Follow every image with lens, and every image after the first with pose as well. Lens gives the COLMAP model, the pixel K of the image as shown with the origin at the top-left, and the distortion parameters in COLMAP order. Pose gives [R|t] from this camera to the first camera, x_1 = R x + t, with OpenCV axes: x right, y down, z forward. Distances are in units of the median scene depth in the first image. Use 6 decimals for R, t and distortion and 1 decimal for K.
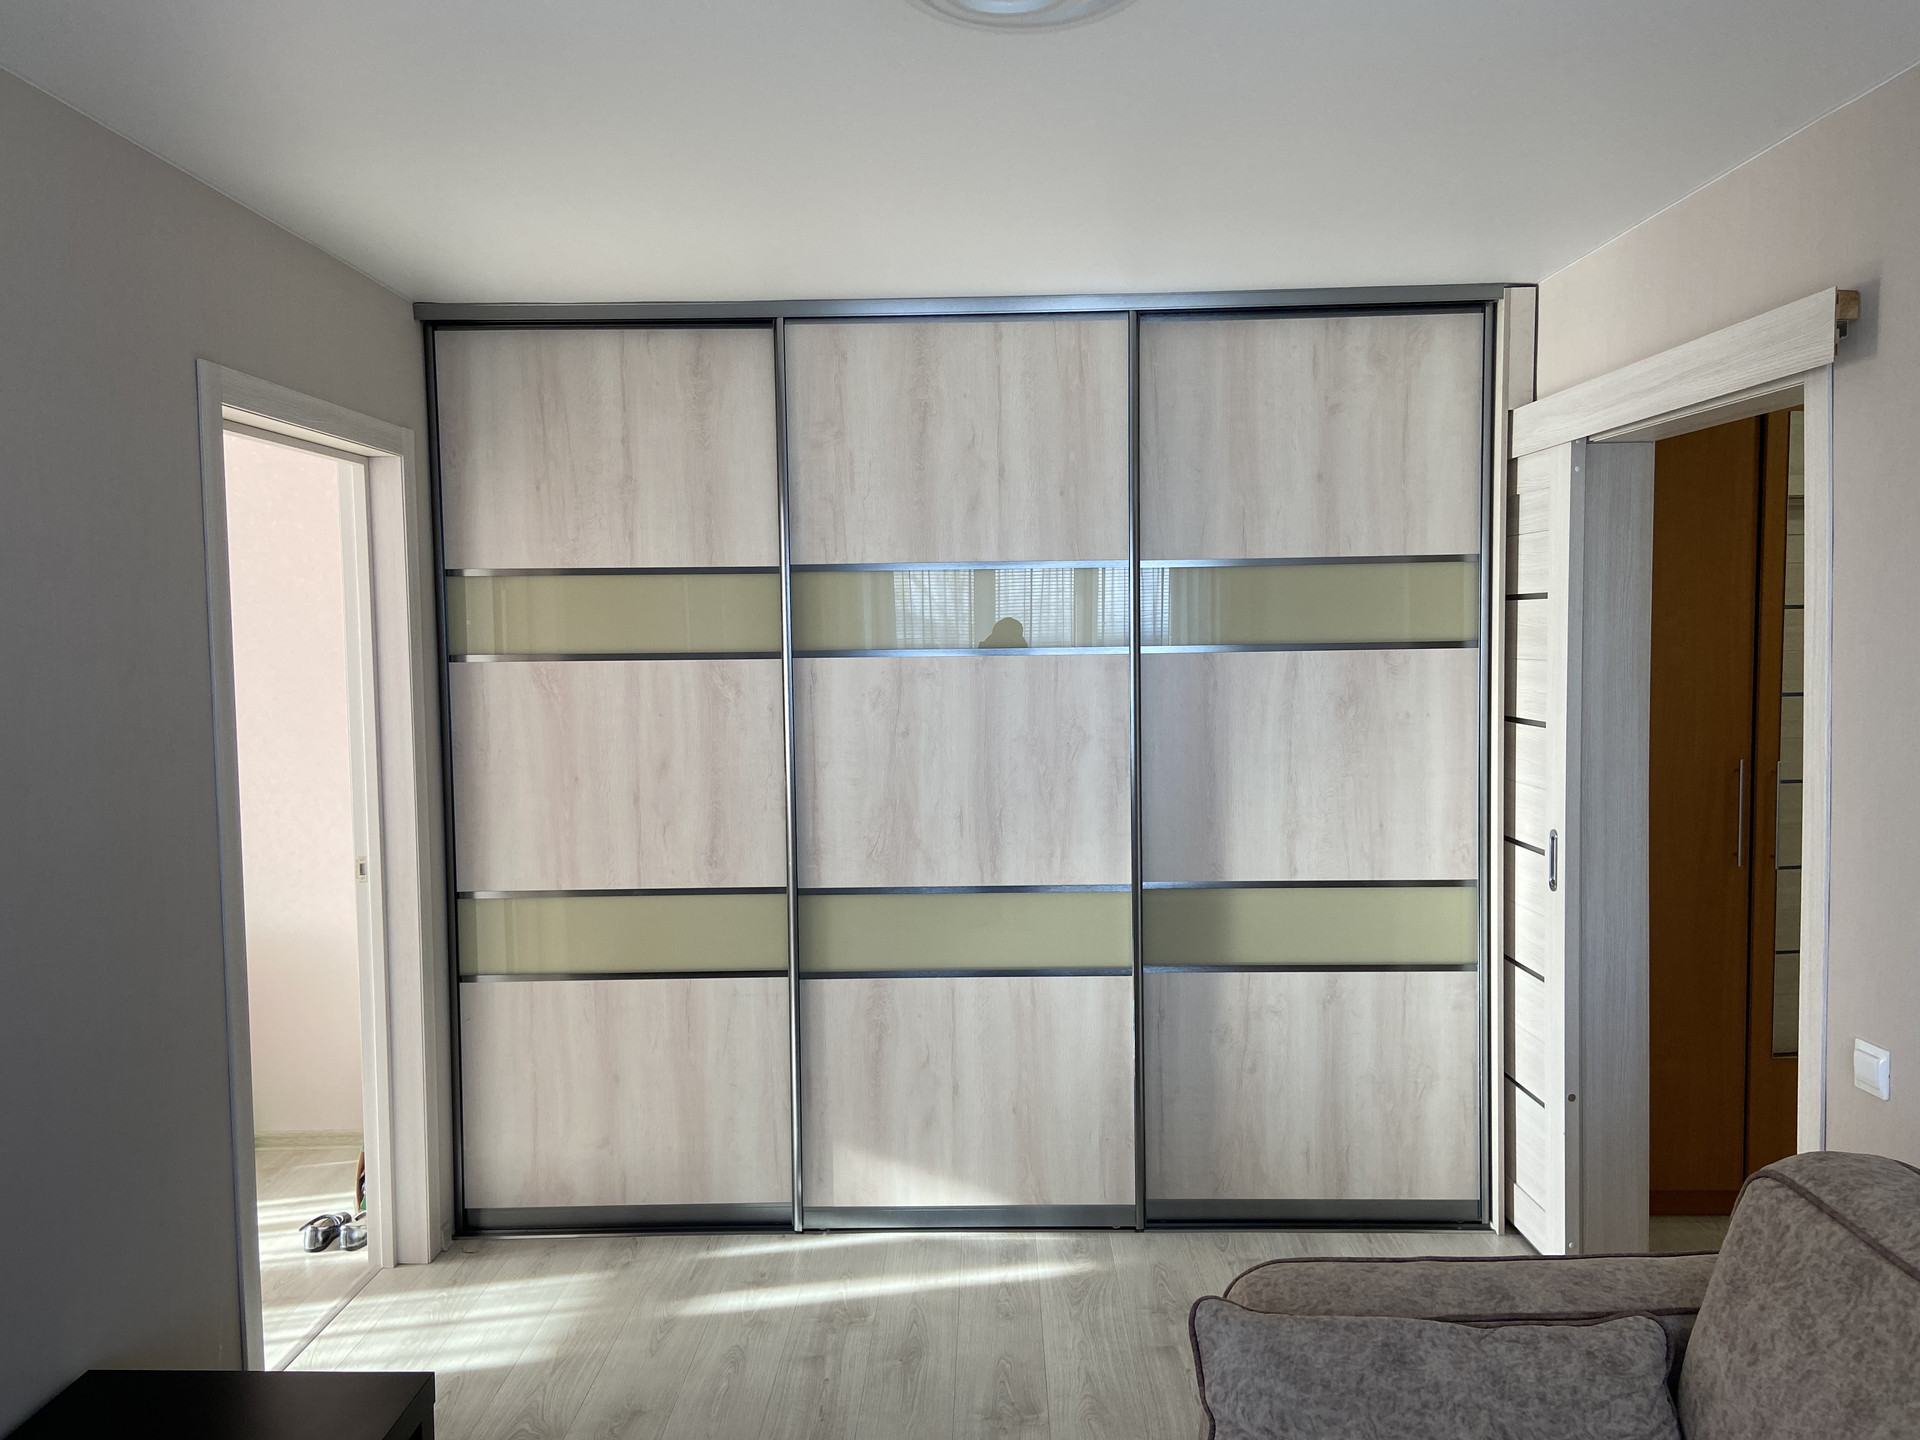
lens RADIAL K [[1450.2, 0, 960.0], [0, 1450.2, 720.0], [0, 0, 1]] dist [0.080825, -0.120866]
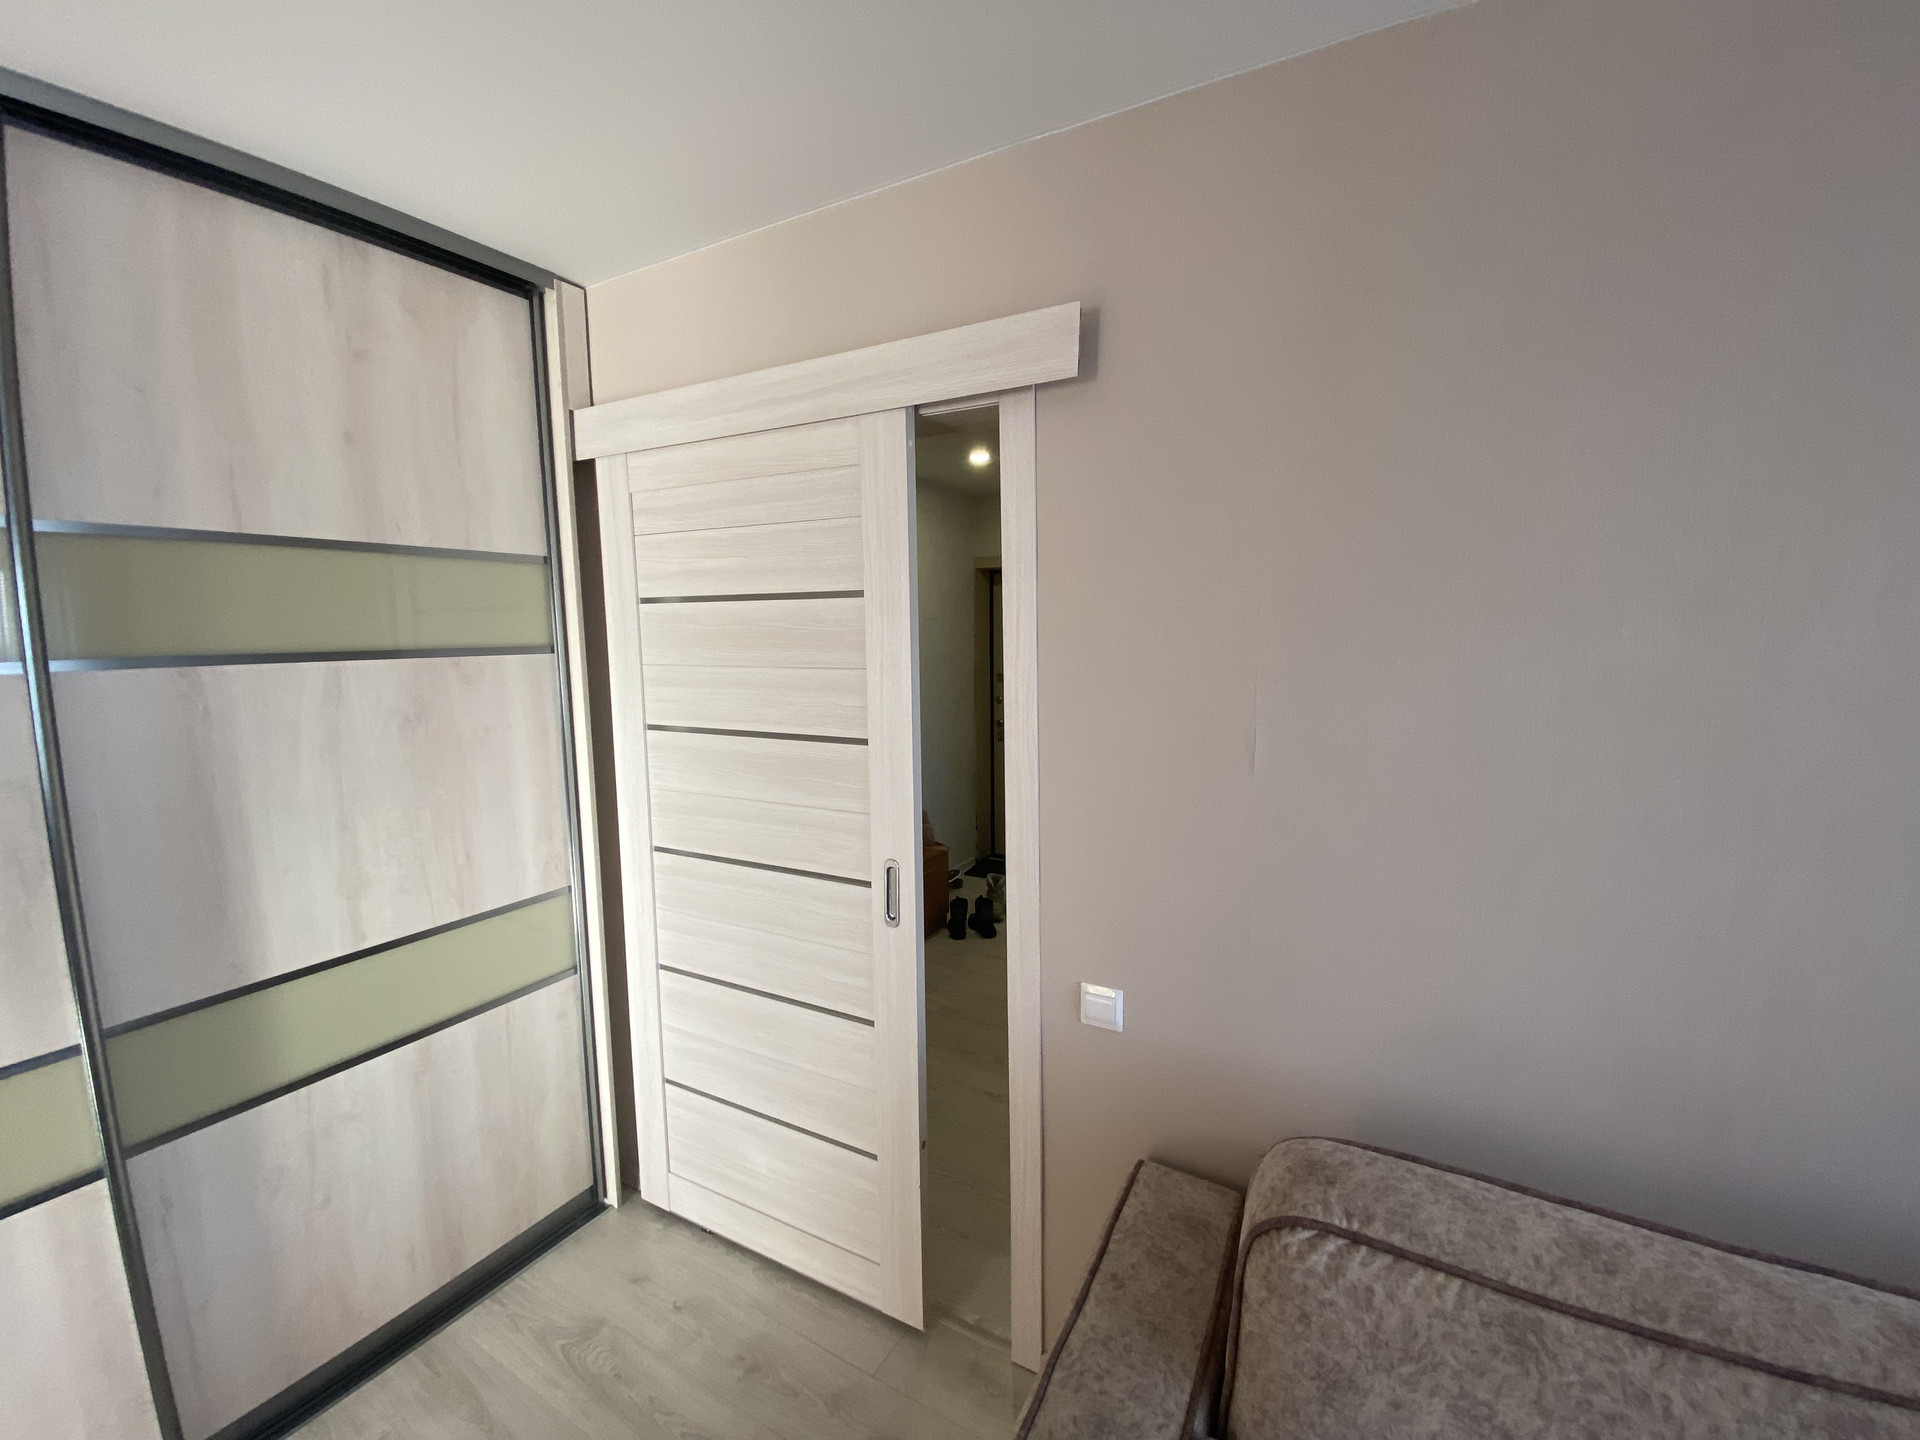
lens RADIAL K [[780.3, 0, 960.0], [0, 780.3, 720.0], [0, 0, 1]] dist [0.018373, -0.019071]
pose [[0.486441, -0.090474, 0.869016, 0.027819], [0.056012, 0.995807, 0.072321, -0.027975], [-0.871916, 0.013496, 0.489469, 0.511726]]
